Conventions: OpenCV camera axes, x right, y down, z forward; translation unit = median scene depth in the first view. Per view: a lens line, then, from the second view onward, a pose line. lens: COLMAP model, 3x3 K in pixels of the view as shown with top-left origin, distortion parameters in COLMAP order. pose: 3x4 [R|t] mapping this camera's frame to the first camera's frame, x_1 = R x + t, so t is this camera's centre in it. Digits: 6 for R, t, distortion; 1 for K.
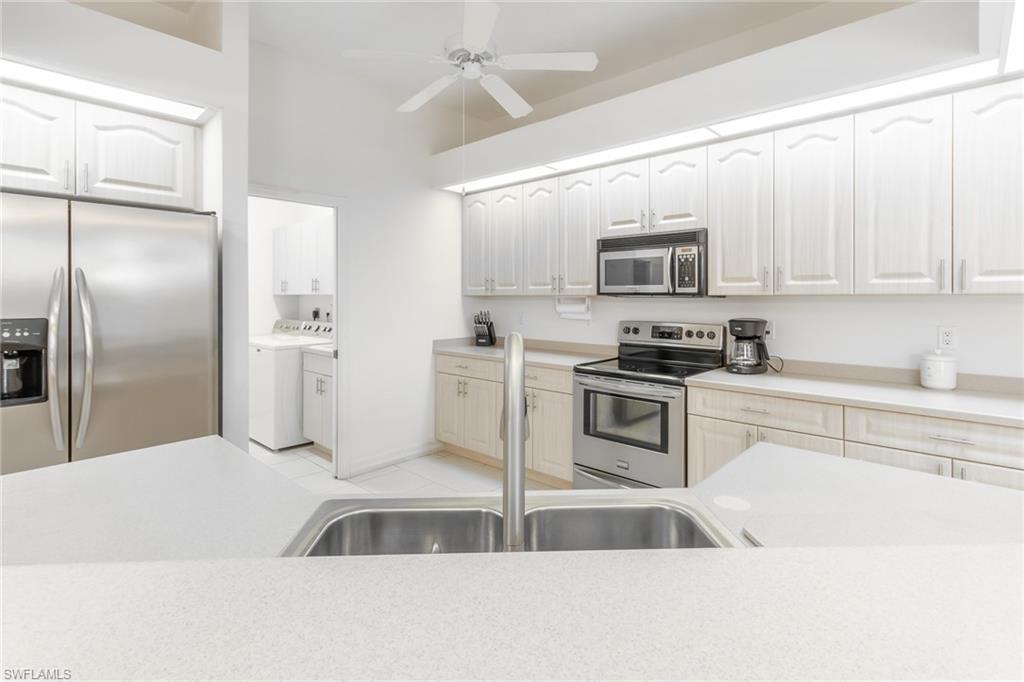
lens RADIAL K [[492.5, 0, 499.5], [0, 492.5, 297.1], [0, 0, 1]] dist [-0.001339, 0.001768]
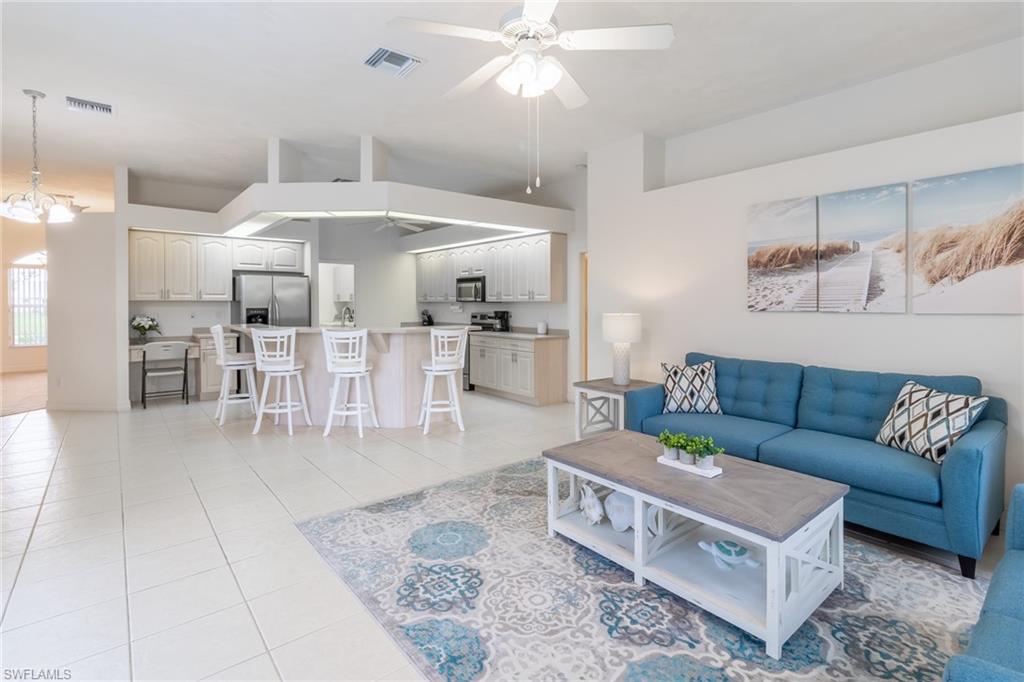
lens RADIAL K [[492.5, 0, 496.6], [0, 492.5, 308.0], [0, 0, 1]] dist [-0.001339, 0.001768]
pose [[0.988923, 0.001415, -0.148422, 0.588182], [0.000217, 0.999940, 0.010984, 0.000540], [0.148429, -0.010895, 0.988863, -1.056846]]
